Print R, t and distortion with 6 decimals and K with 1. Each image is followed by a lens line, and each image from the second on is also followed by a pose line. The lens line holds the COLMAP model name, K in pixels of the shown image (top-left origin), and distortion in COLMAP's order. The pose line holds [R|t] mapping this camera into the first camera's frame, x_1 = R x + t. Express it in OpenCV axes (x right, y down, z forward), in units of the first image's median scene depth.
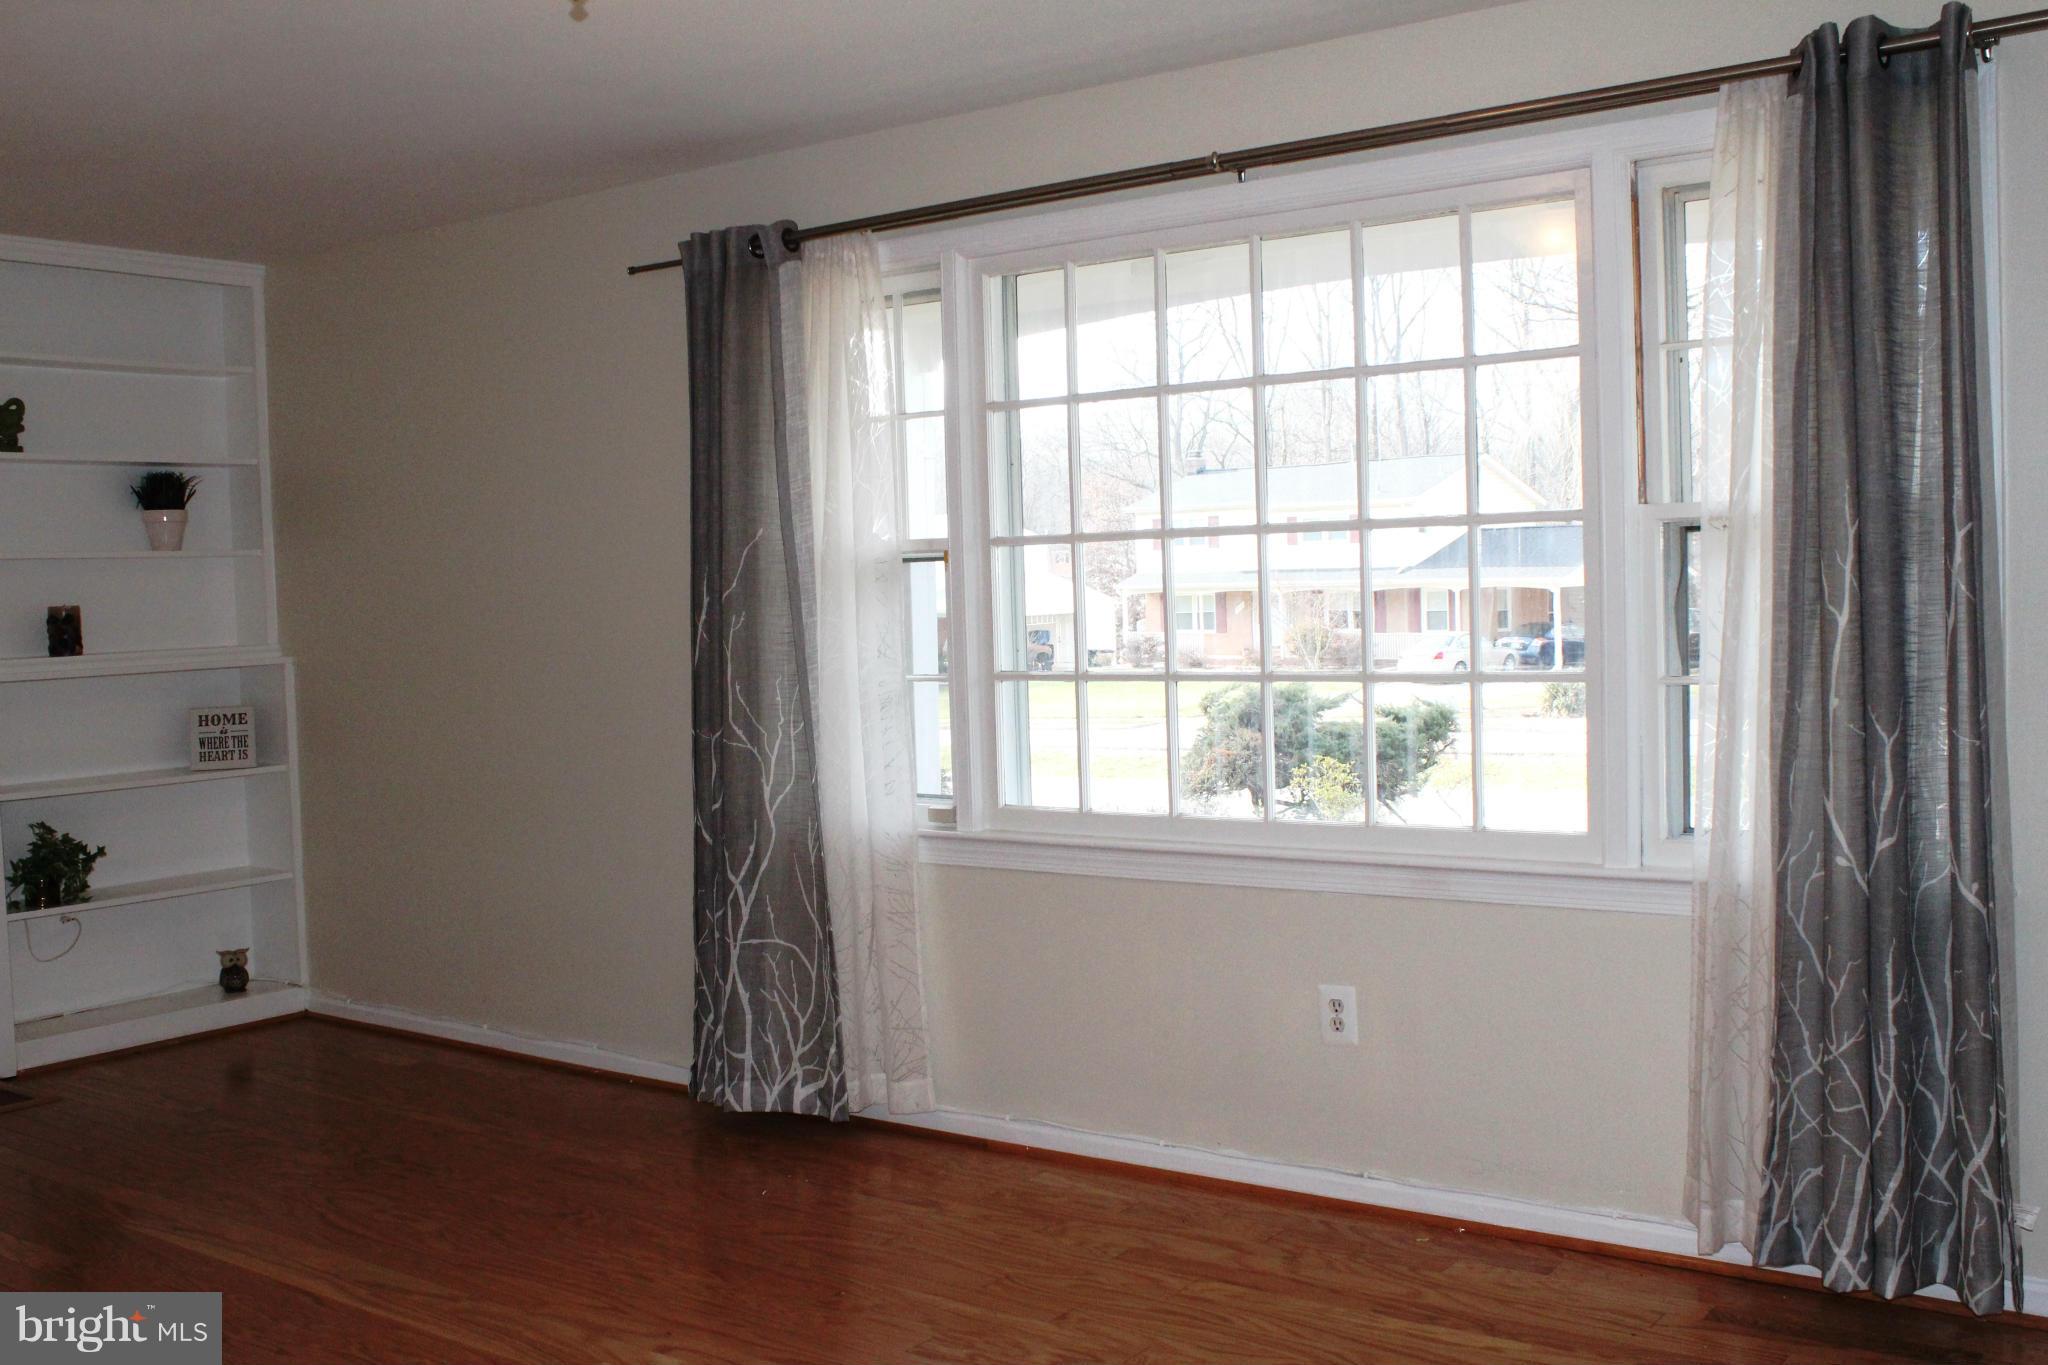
lens RADIAL K [[2018.9, 0, 956.6], [0, 2018.9, 680.9], [0, 0, 1]] dist [-0.069802, 0.015214]
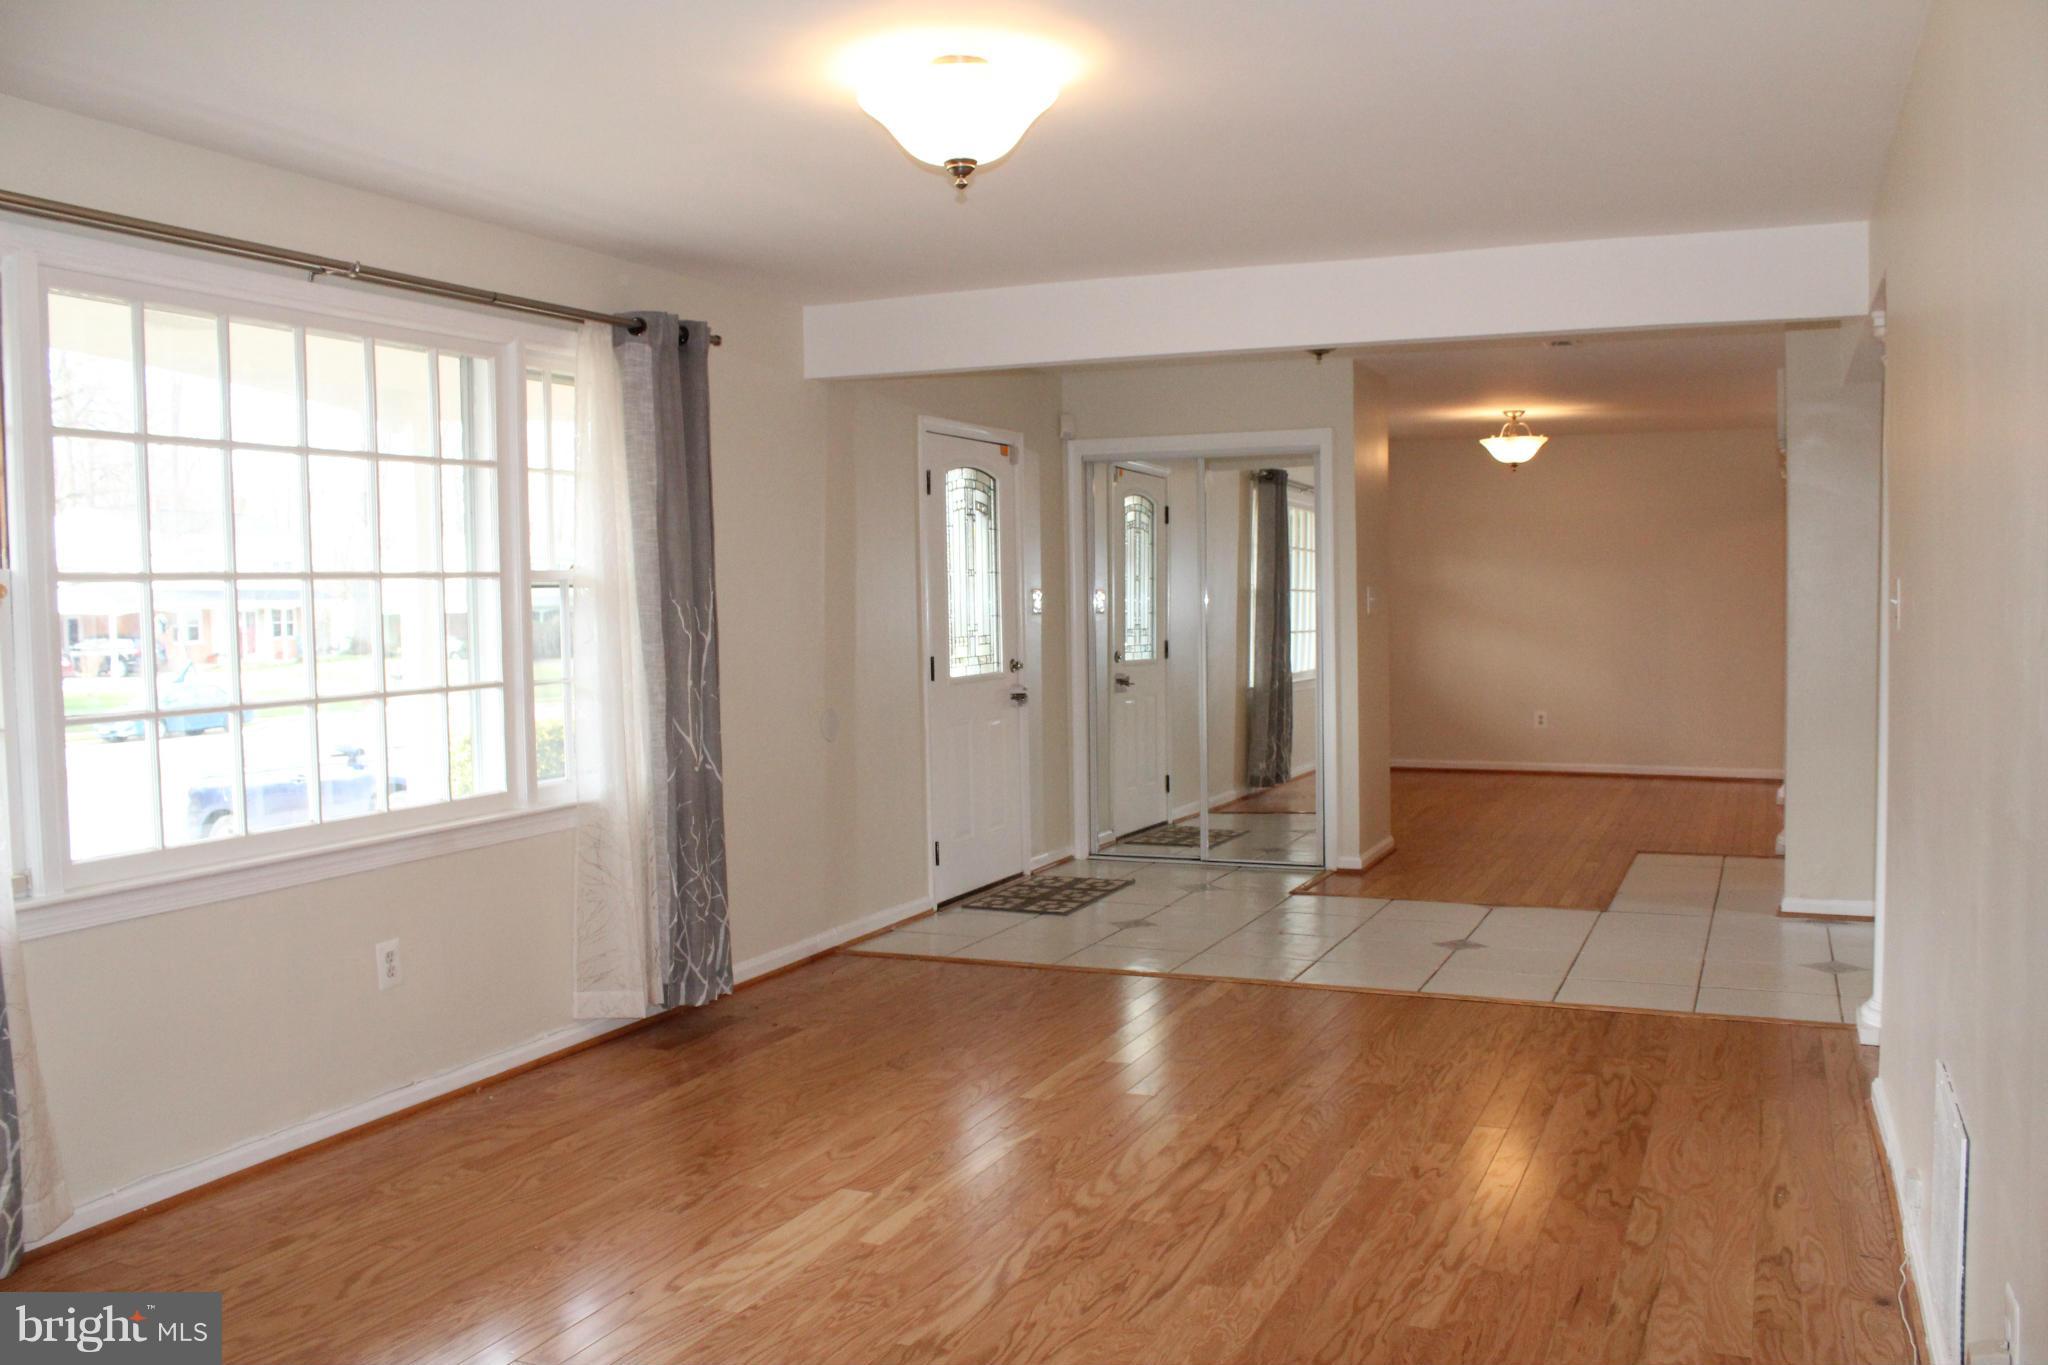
lens RADIAL K [[2018.9, 0, 956.6], [0, 2018.9, 680.9], [0, 0, 1]] dist [-0.069802, 0.015214]
pose [[-0.251568, -0.019001, 0.967653, -1.062703], [0.061935, 0.997442, 0.035688, -0.032143], [-0.965856, 0.068910, -0.249748, 0.917112]]
